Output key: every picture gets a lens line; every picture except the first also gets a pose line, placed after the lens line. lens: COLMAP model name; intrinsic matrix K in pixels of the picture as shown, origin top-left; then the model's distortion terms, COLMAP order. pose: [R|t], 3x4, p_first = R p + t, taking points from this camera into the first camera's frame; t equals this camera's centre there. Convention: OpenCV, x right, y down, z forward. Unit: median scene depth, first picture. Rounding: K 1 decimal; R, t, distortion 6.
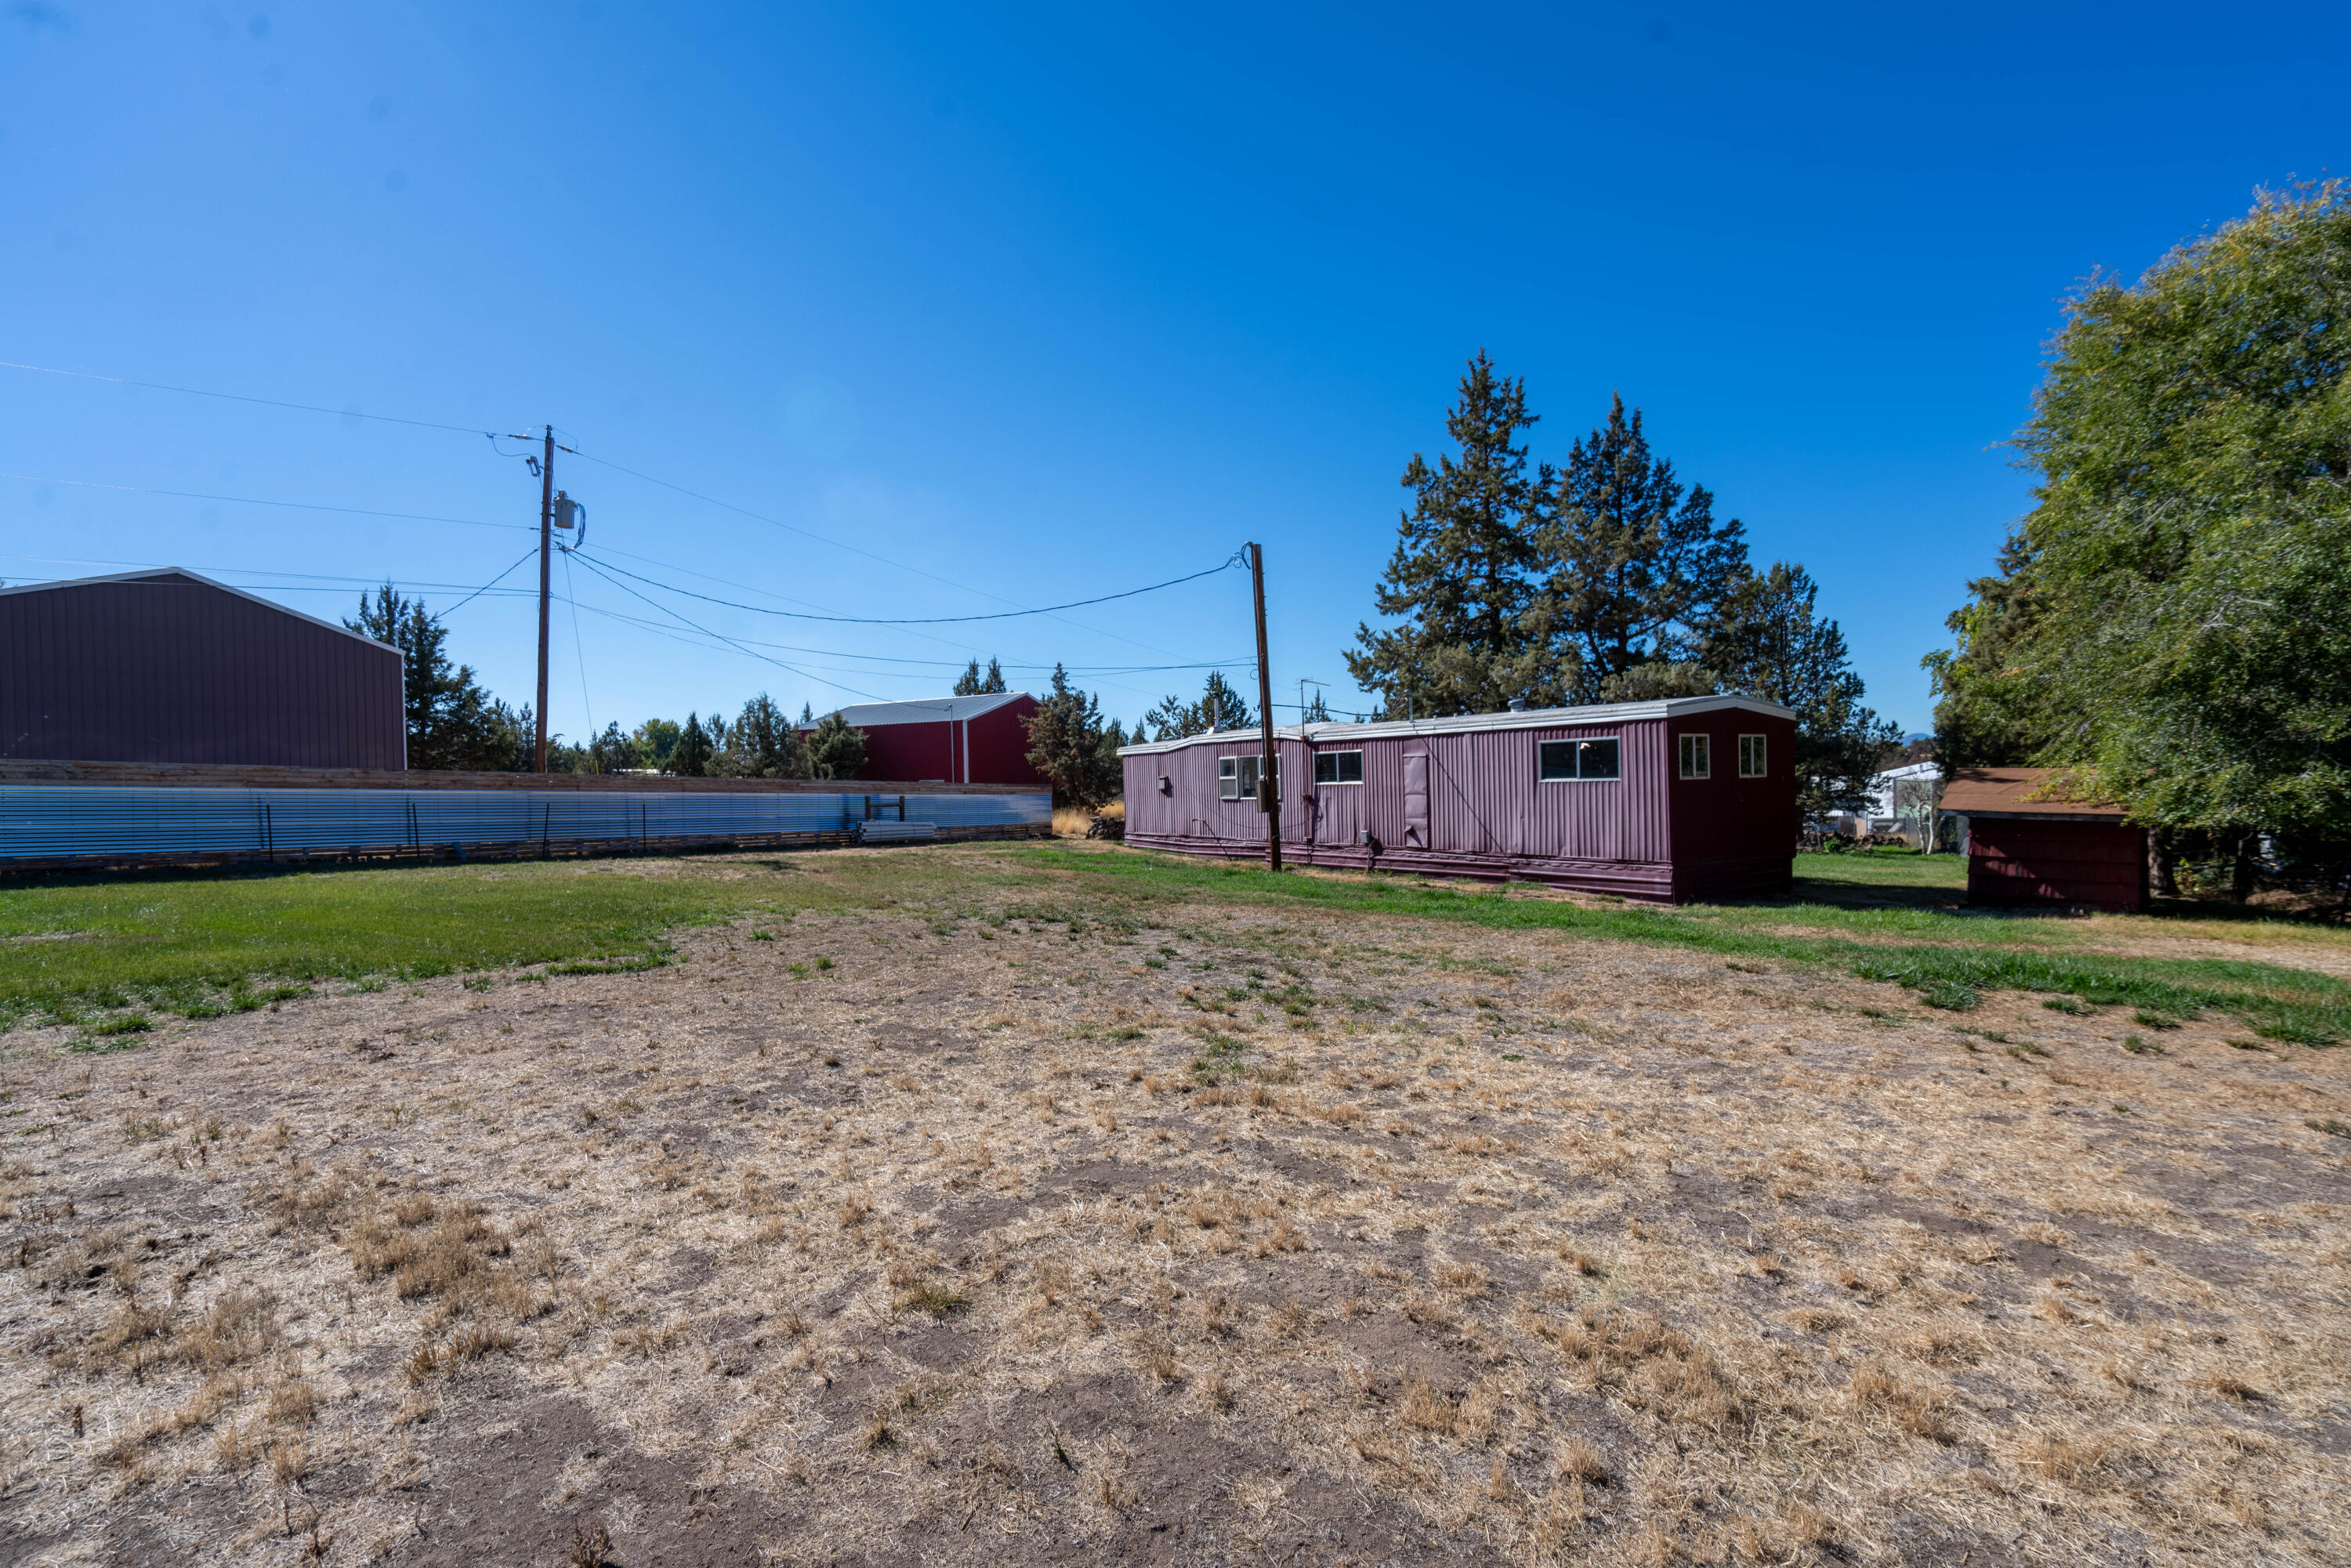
lens RADIAL K [[1085.1, 0, 1173.5], [0, 1085.1, 790.8], [0, 0, 1]] dist [0.001862, 0.001036]
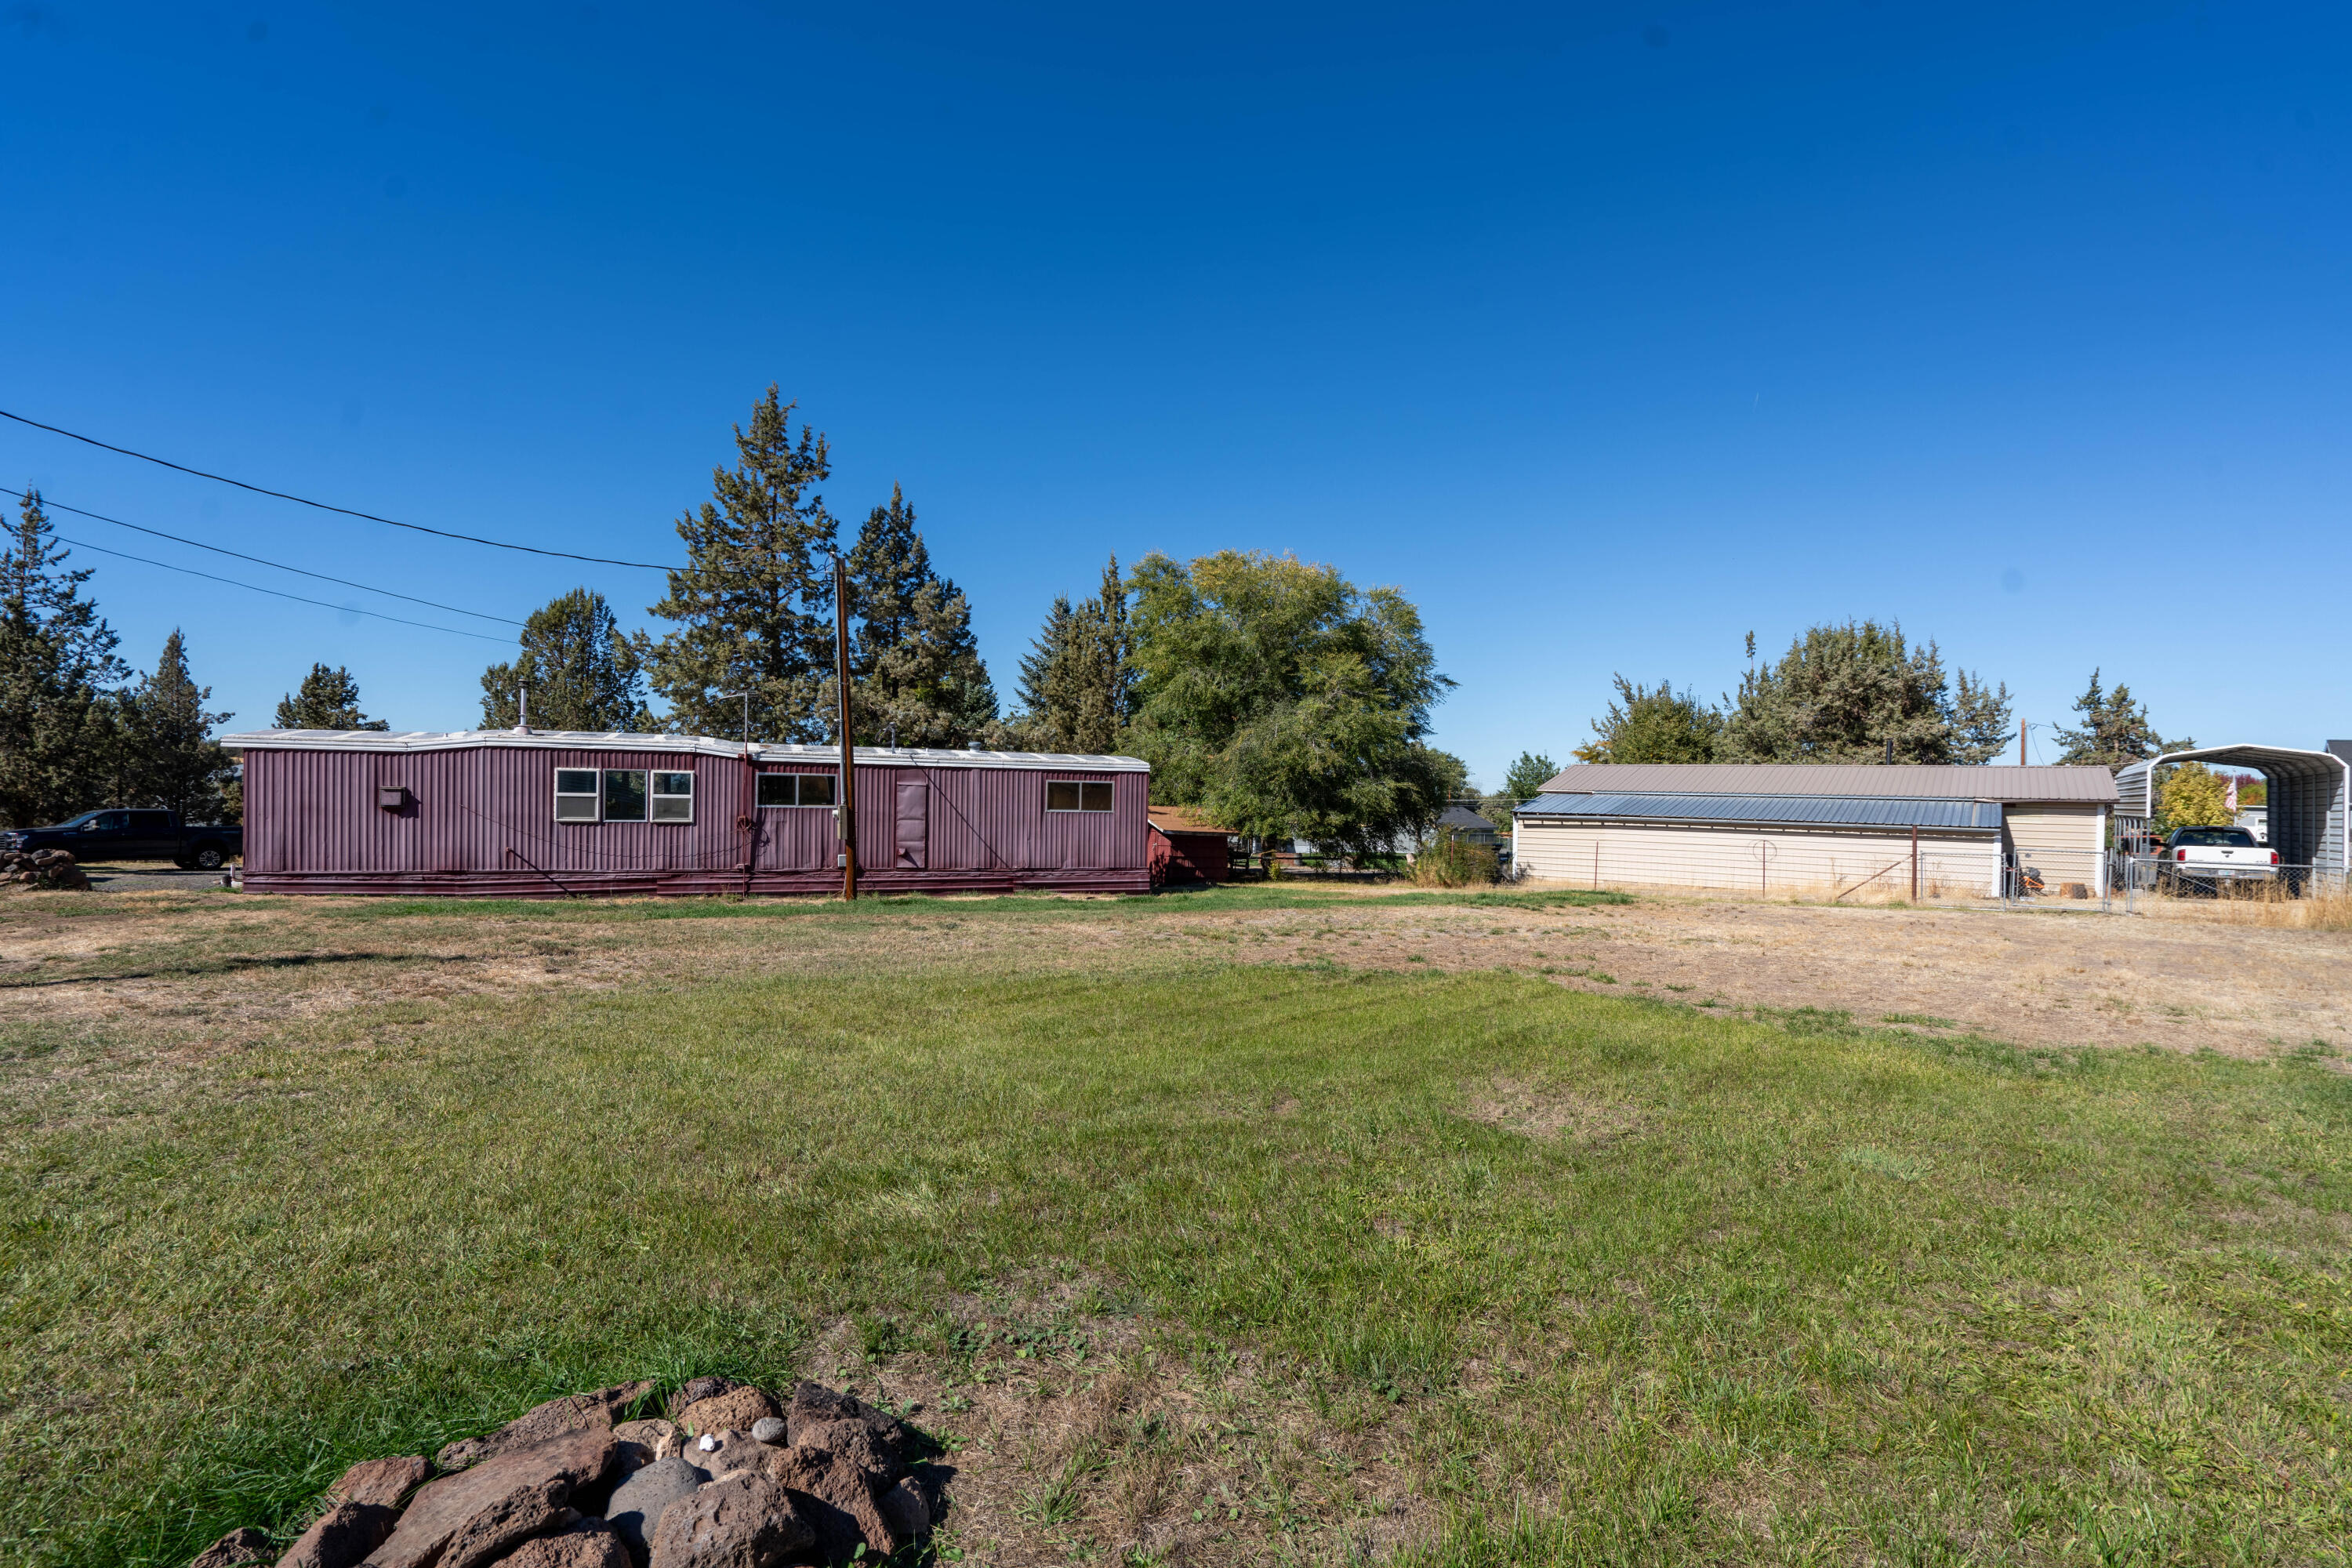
lens RADIAL K [[1085.6, 0, 1174.6], [0, 1085.6, 797.5], [0, 0, 1]] dist [0.001862, 0.001036]
pose [[0.209063, 0.019367, 0.977710, -0.806573], [-0.017193, 0.999722, -0.016127, -0.006008], [-0.977751, -0.013438, 0.209338, 0.515882]]
